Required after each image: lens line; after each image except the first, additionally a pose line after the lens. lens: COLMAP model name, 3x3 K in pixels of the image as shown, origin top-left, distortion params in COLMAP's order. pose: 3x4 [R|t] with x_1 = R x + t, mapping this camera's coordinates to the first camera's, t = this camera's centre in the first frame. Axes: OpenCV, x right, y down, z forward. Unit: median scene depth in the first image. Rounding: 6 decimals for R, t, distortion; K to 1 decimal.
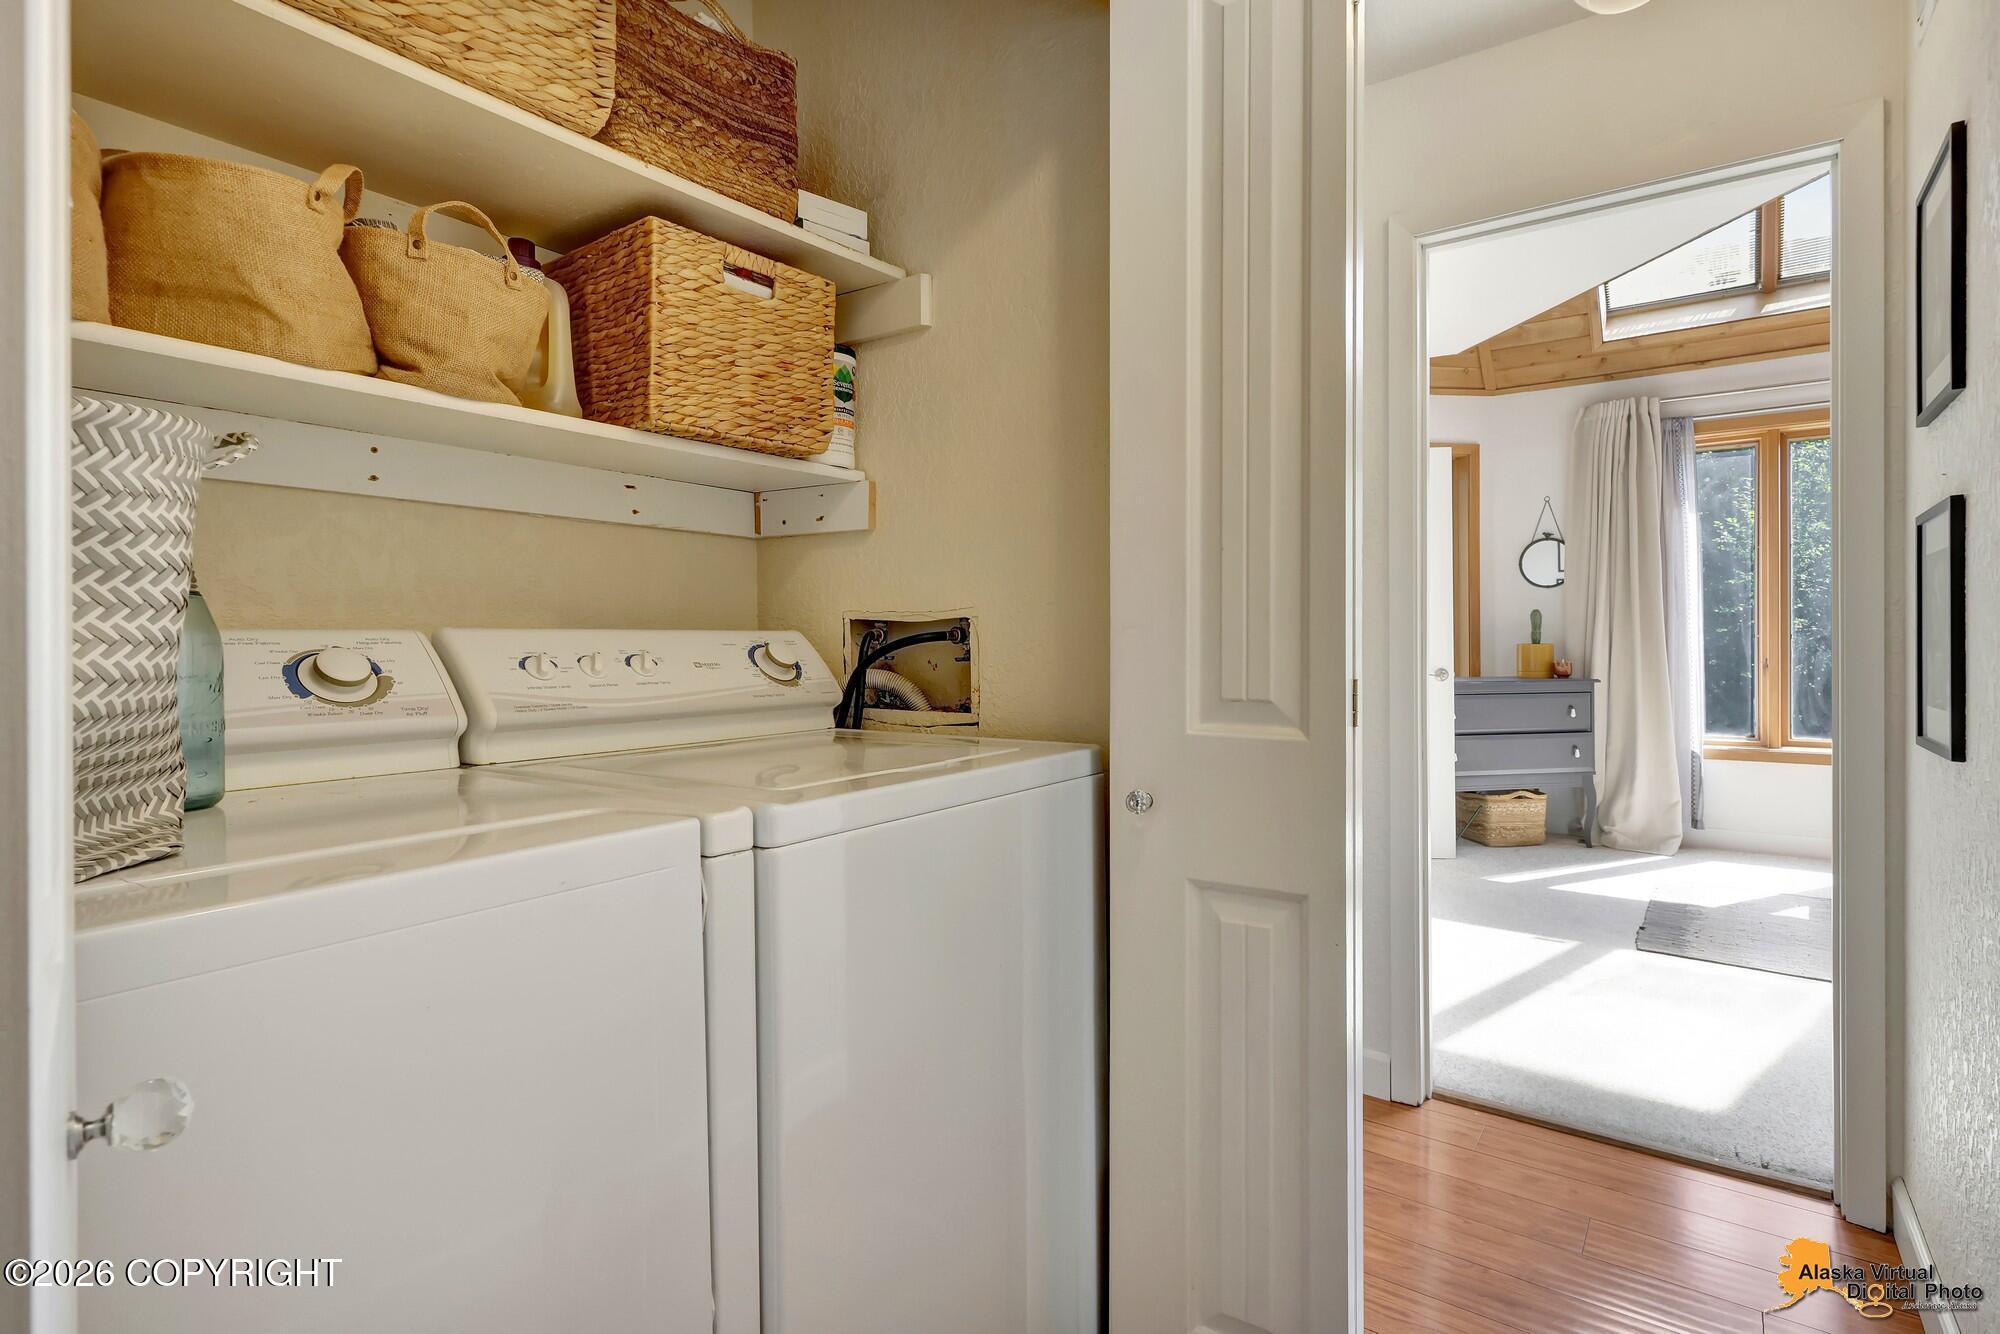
lens RADIAL K [[952.5, 0, 1015.2], [0, 952.5, 649.6], [0, 0, 1]] dist [0.009087, -0.000039]
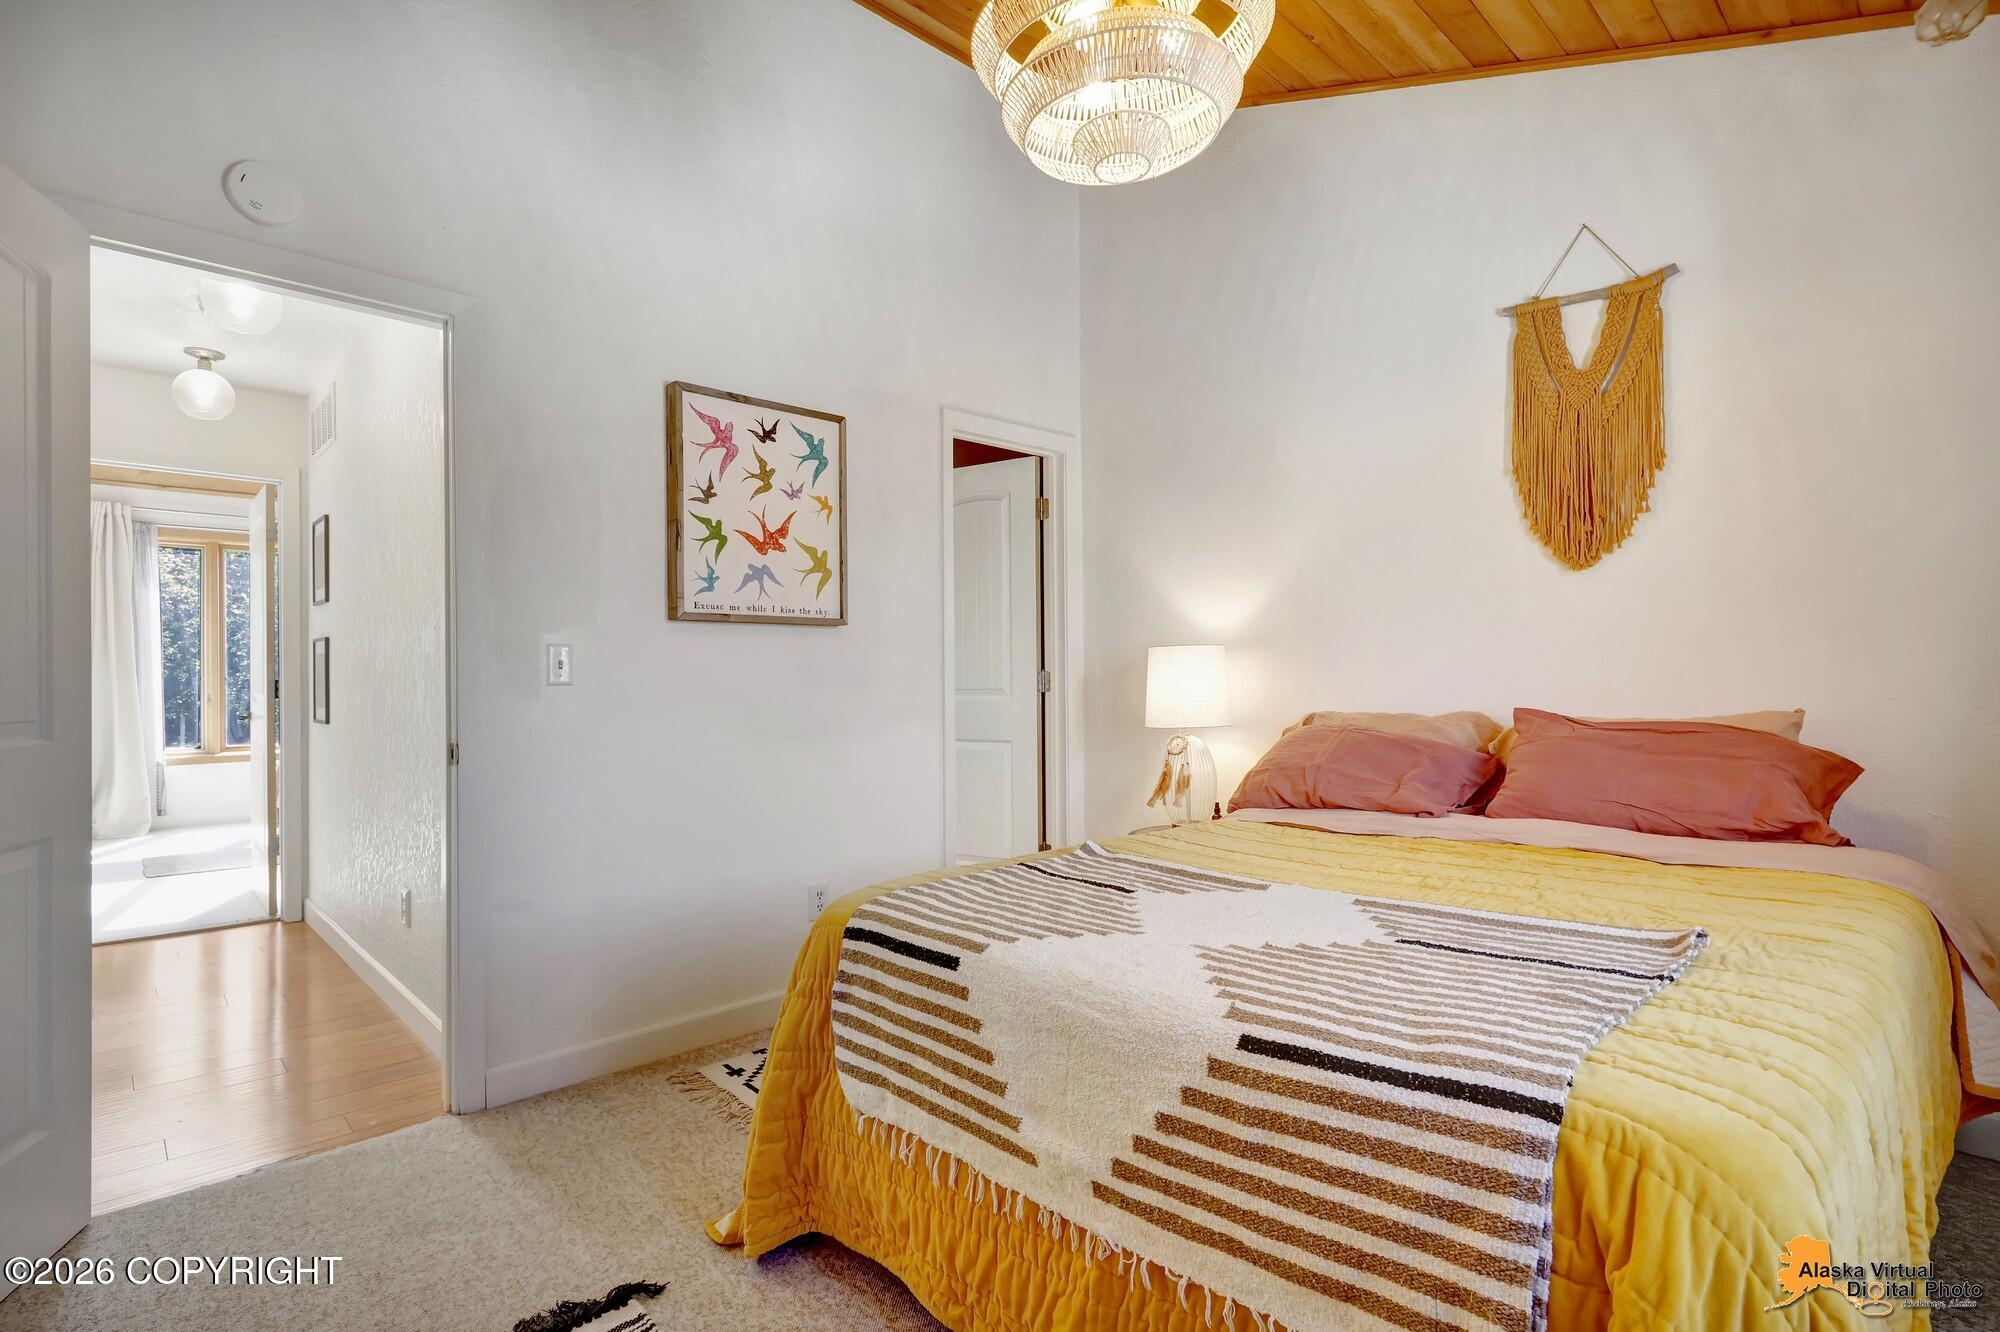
lens RADIAL K [[952.5, 0, 1012.2], [0, 952.5, 668.5], [0, 0, 1]] dist [0.009087, -0.000039]
pose [[0.165945, 0.005765, 0.986118, -0.470805], [0.013787, 0.999872, -0.008165, -0.000771], [-0.986039, 0.014950, 0.165844, -0.469151]]
